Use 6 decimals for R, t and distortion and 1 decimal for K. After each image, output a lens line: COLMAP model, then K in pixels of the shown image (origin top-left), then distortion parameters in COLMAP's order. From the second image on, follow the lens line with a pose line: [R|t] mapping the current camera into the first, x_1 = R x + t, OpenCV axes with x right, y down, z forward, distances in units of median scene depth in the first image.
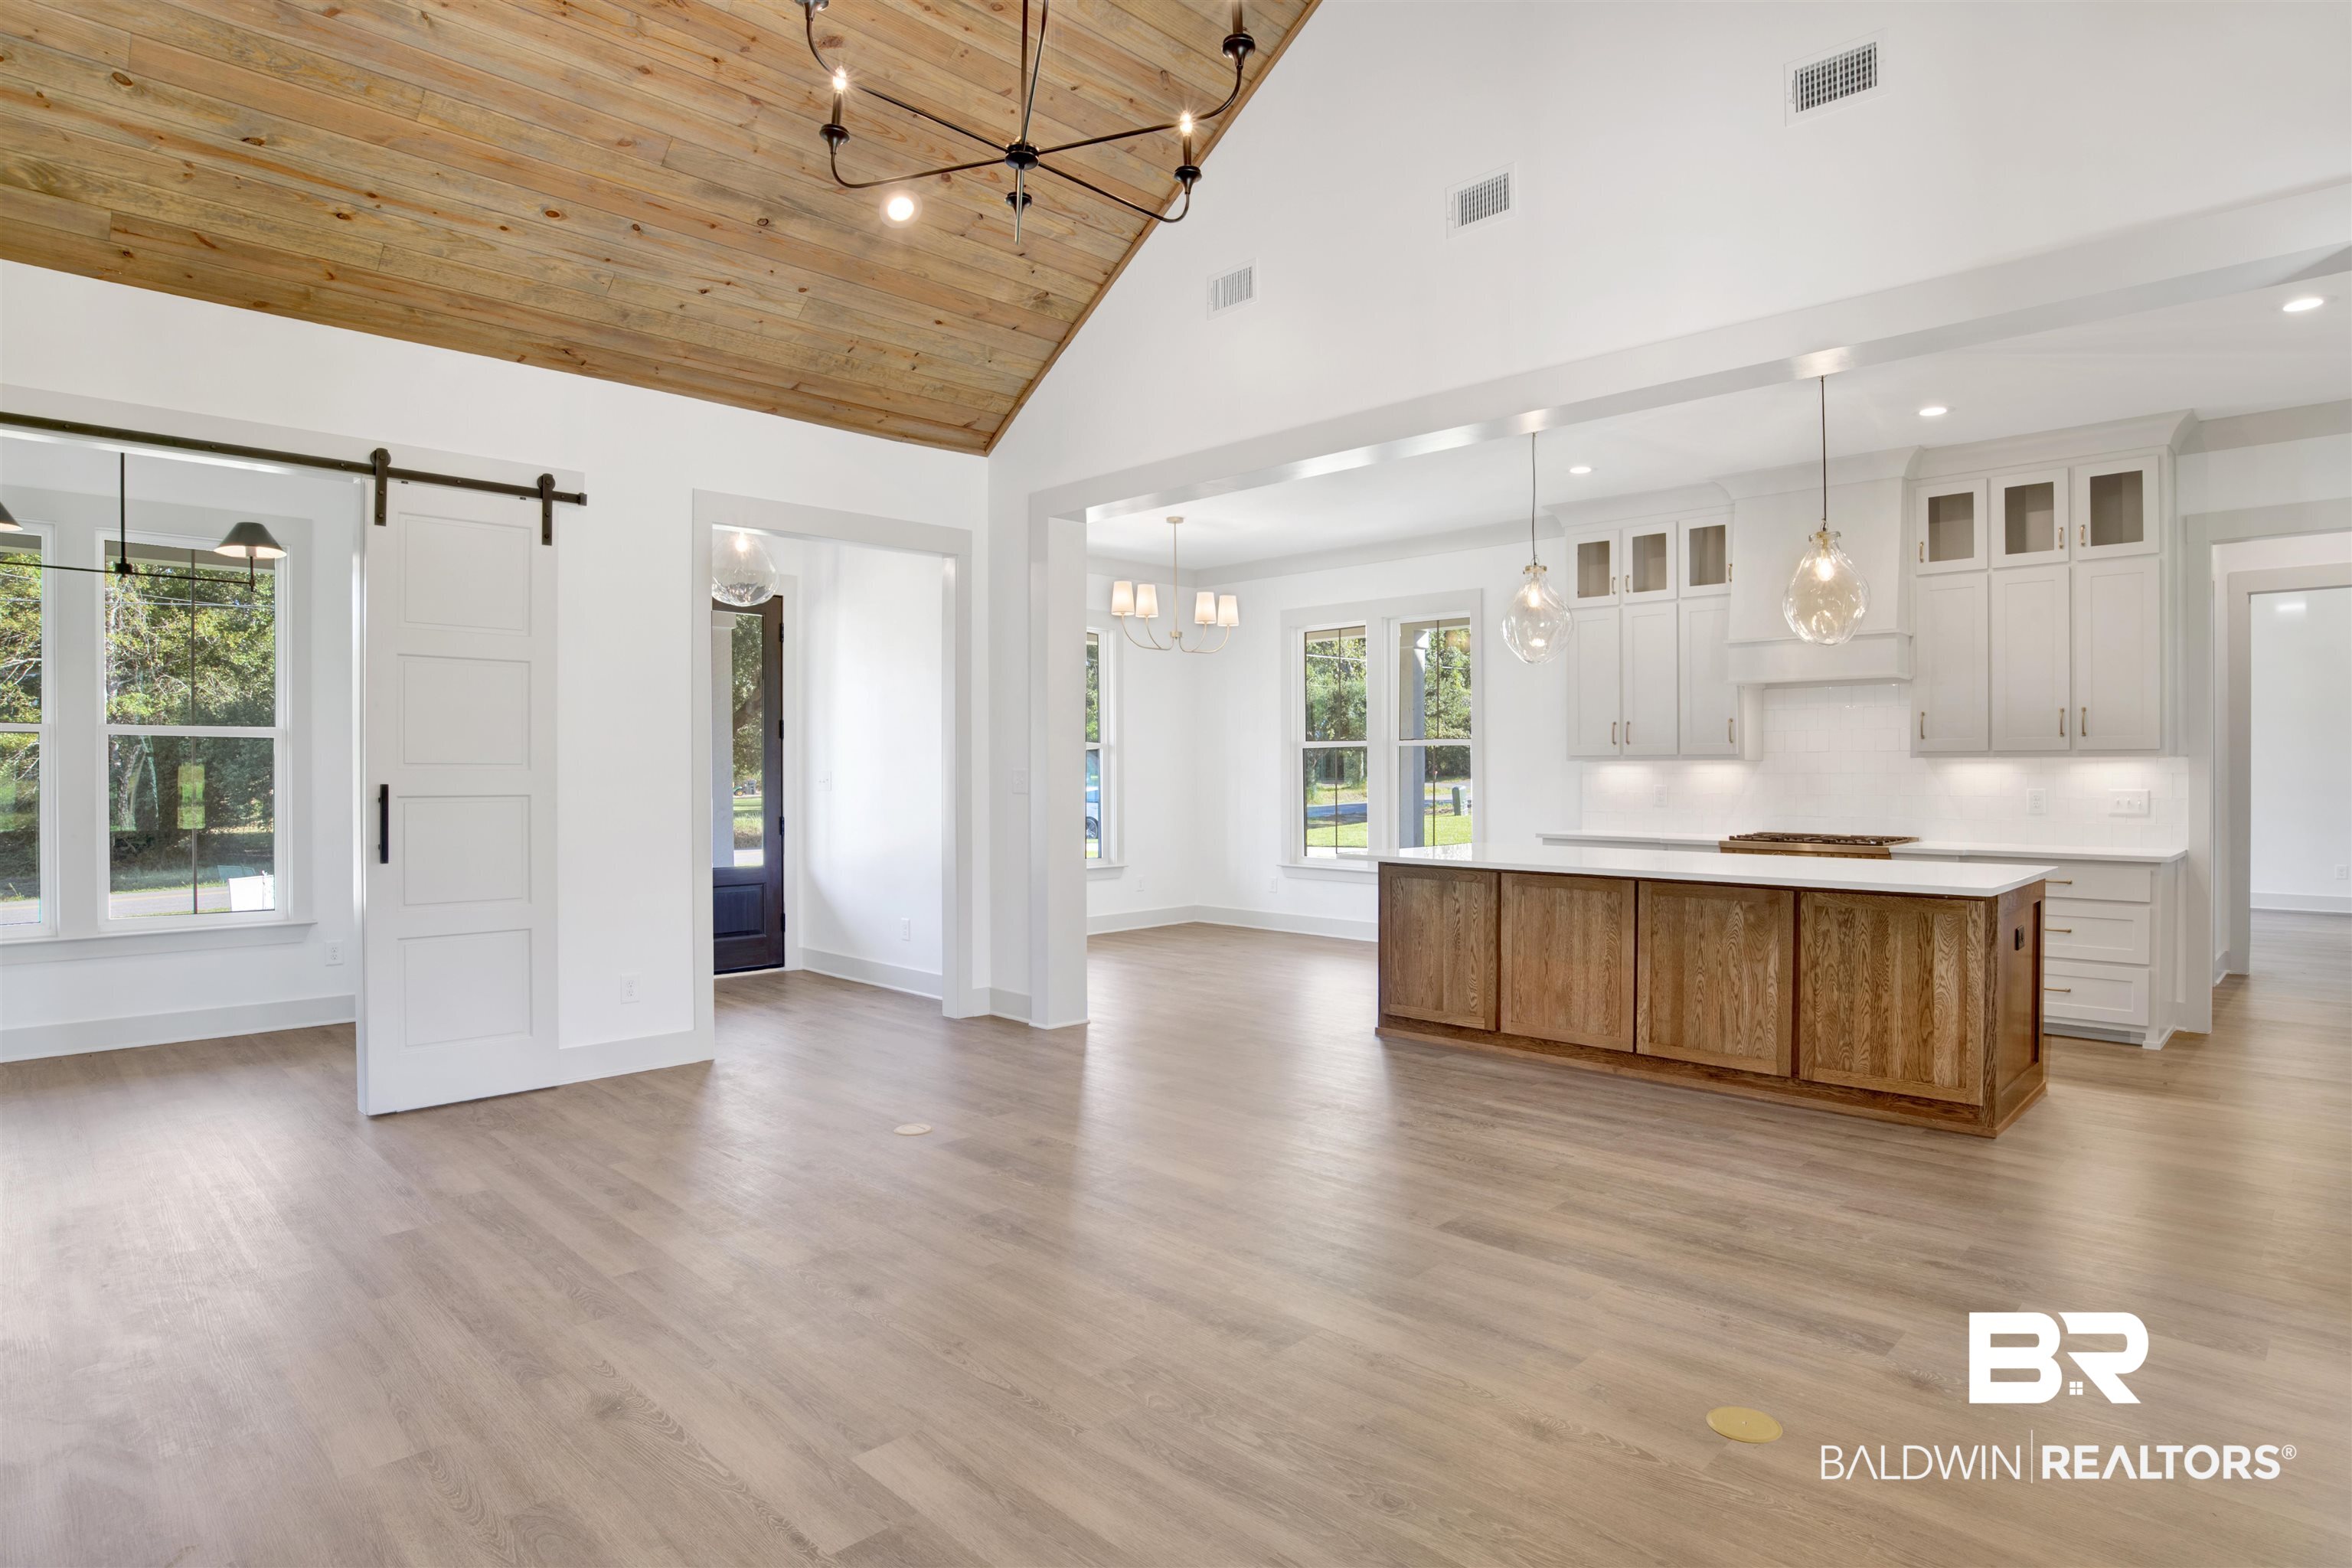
lens RADIAL K [[1269.8, 0, 1170.8], [0, 1269.8, 780.0], [0, 0, 1]] dist [-0.074425, 0.022318]
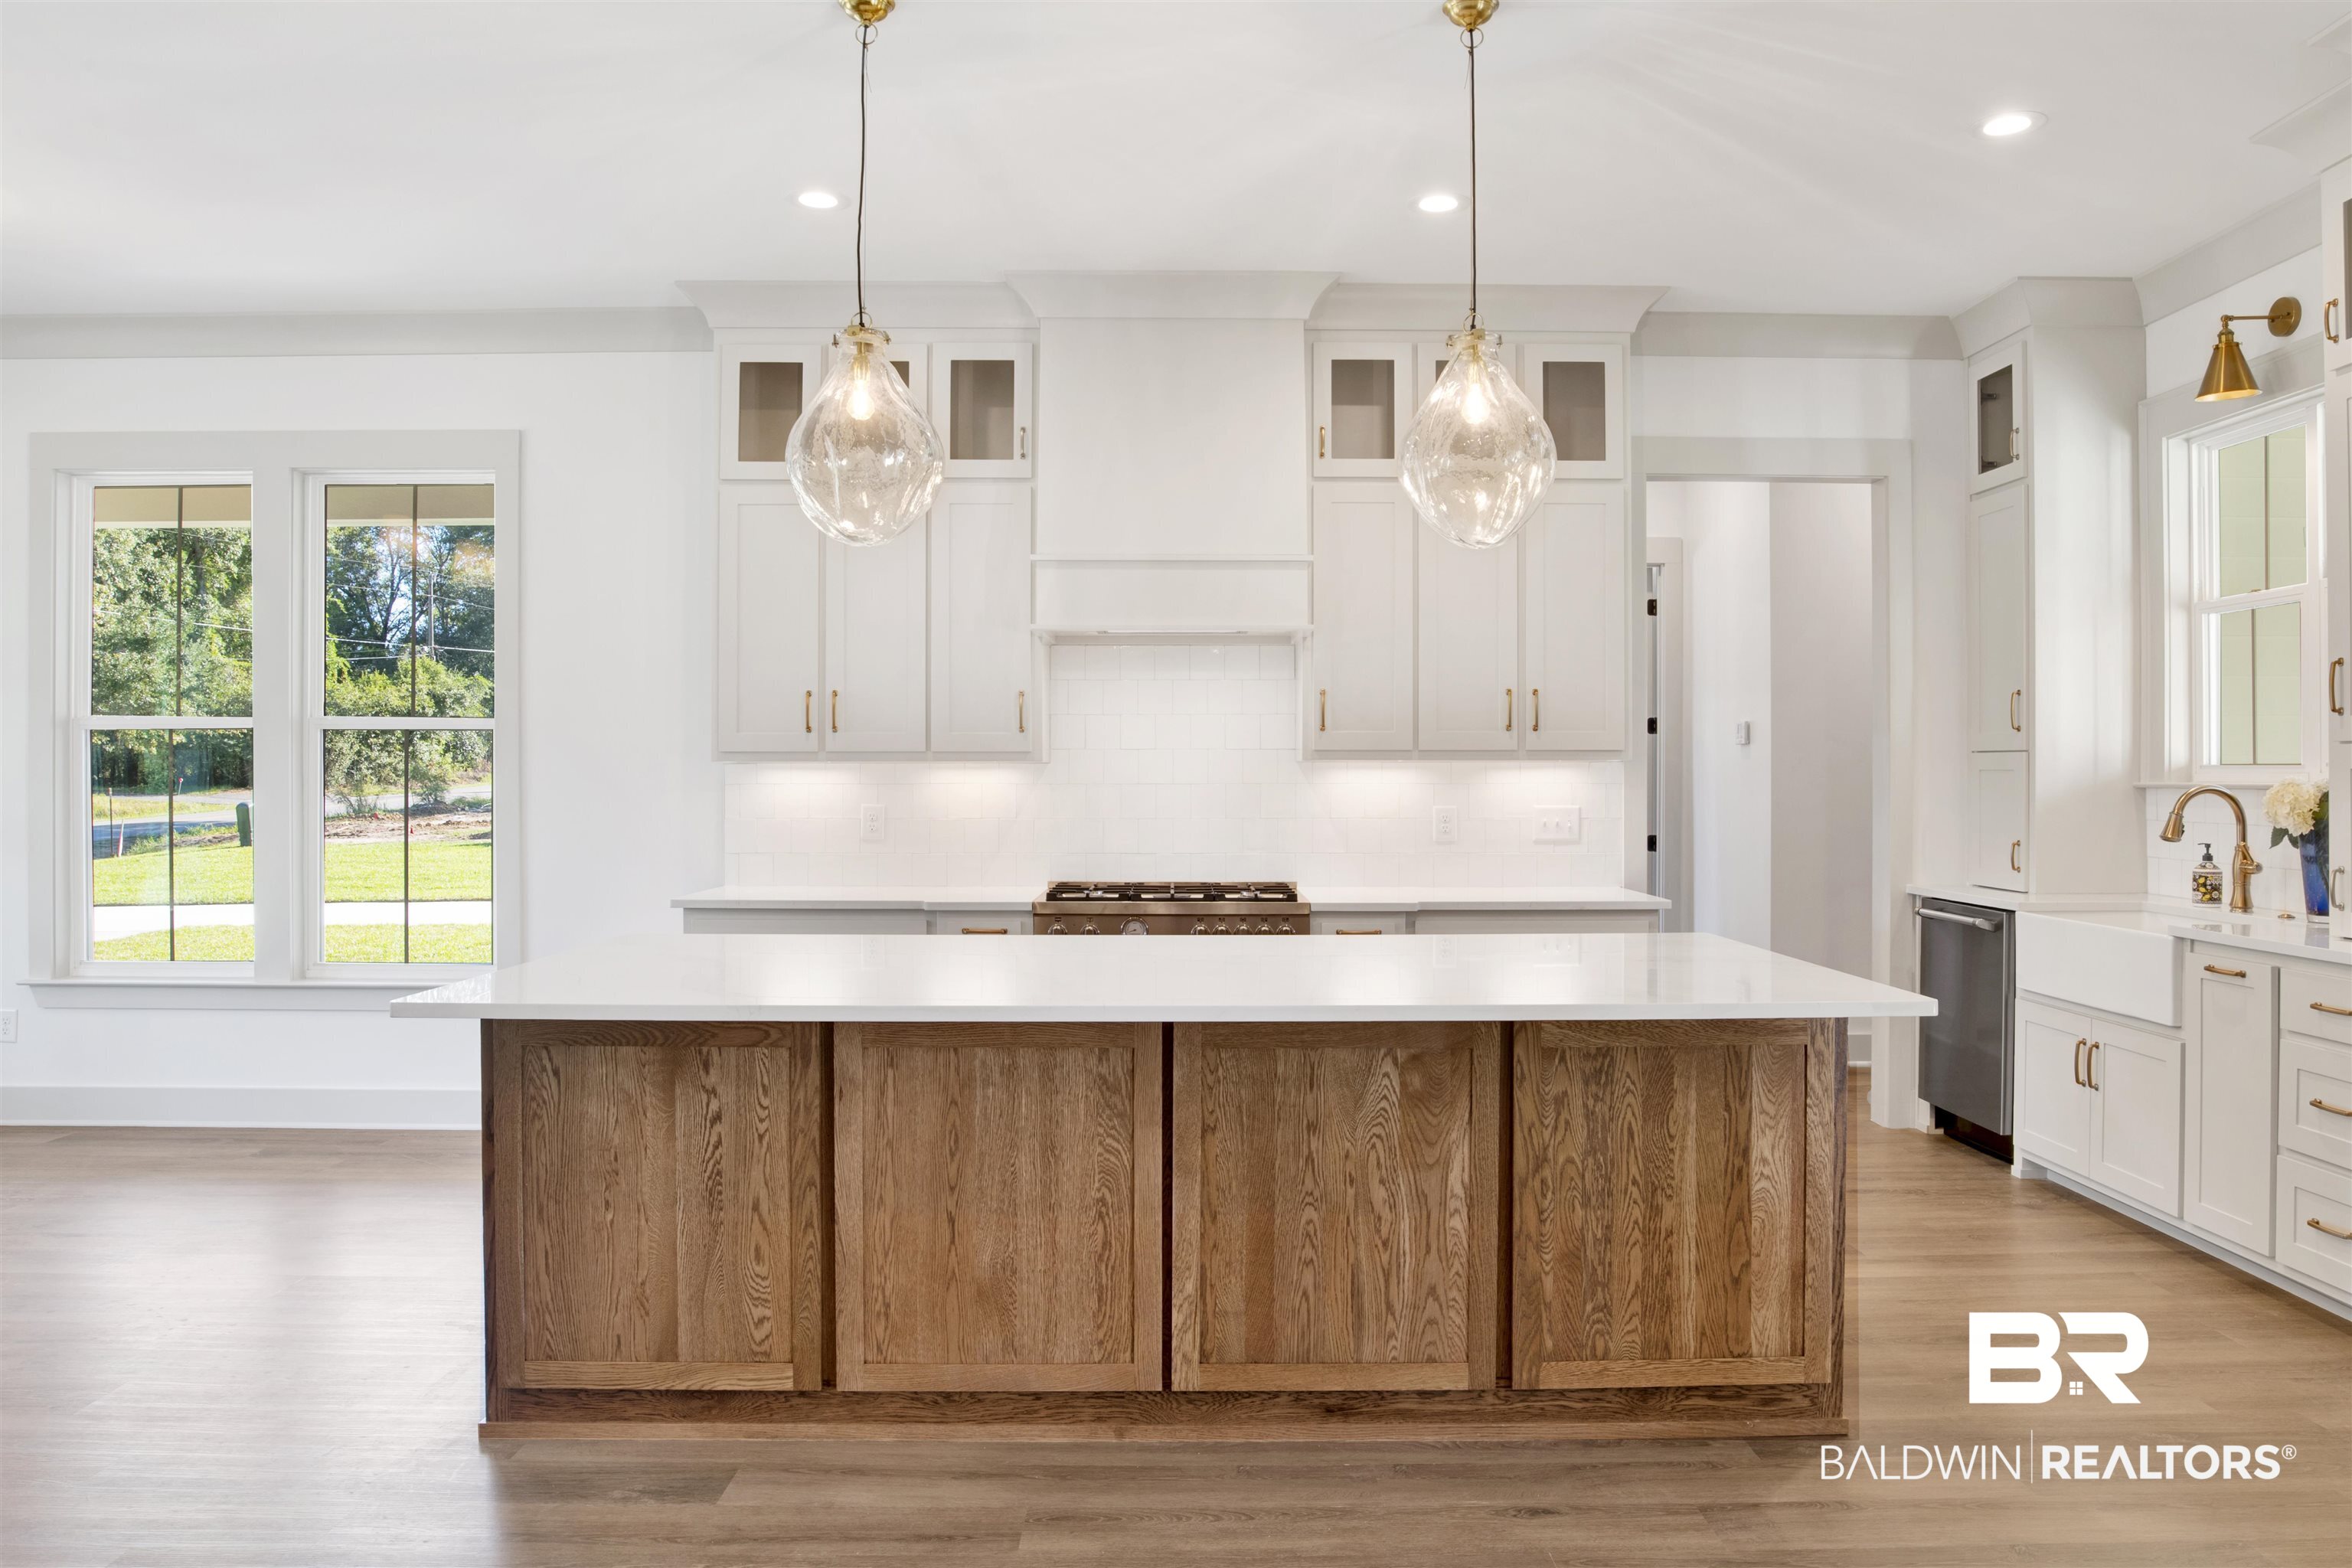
lens RADIAL K [[1596.3, 0, 1204.2], [0, 1596.3, 771.3], [0, 0, 1]] dist [-0.058342, 0.008713]
pose [[0.697479, 0.002692, 0.716601, -0.036307], [0.005428, 0.999944, -0.009039, -0.005241], [-0.716585, 0.010194, 0.697425, 0.538414]]
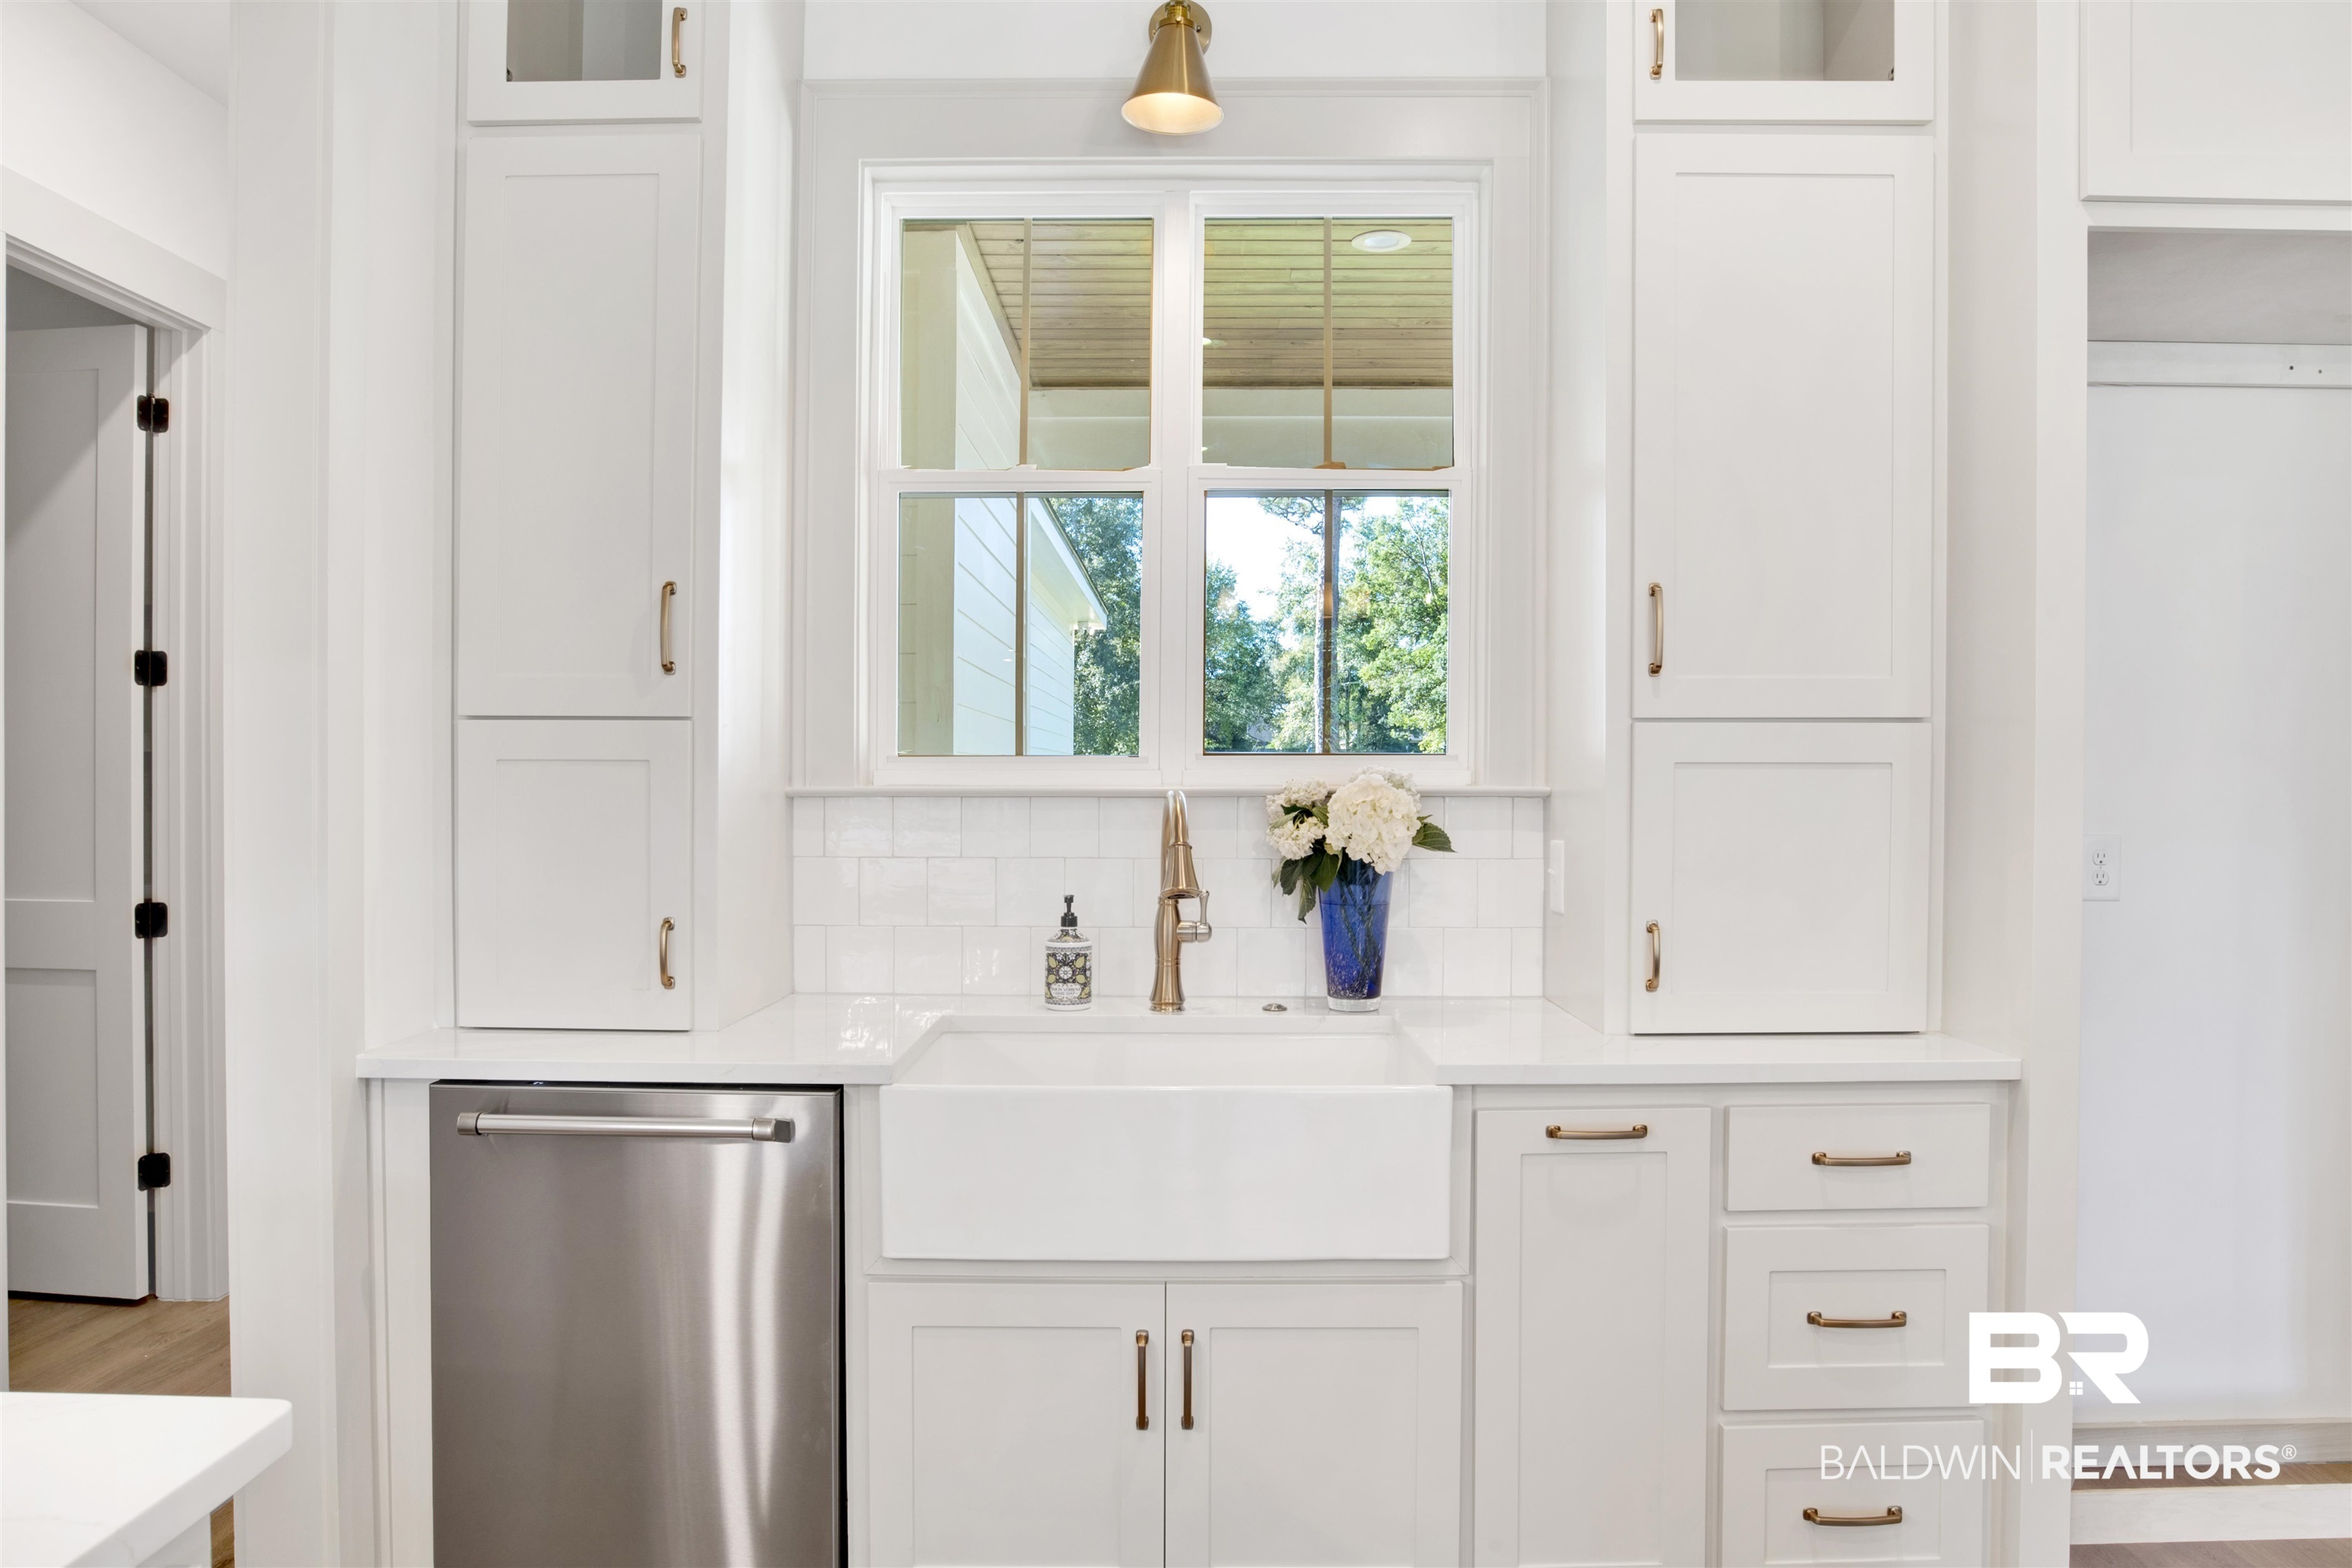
lens RADIAL K [[1455.3, 0, 1182.3], [0, 1455.3, 787.9], [0, 0, 1]] dist [-0.049545, -0.000781]
pose [[-0.698003, -0.002882, 0.716089, 0.607721], [0.007232, 0.999913, 0.011074, -0.007852], [-0.716058, 0.012908, -0.697921, 1.018620]]
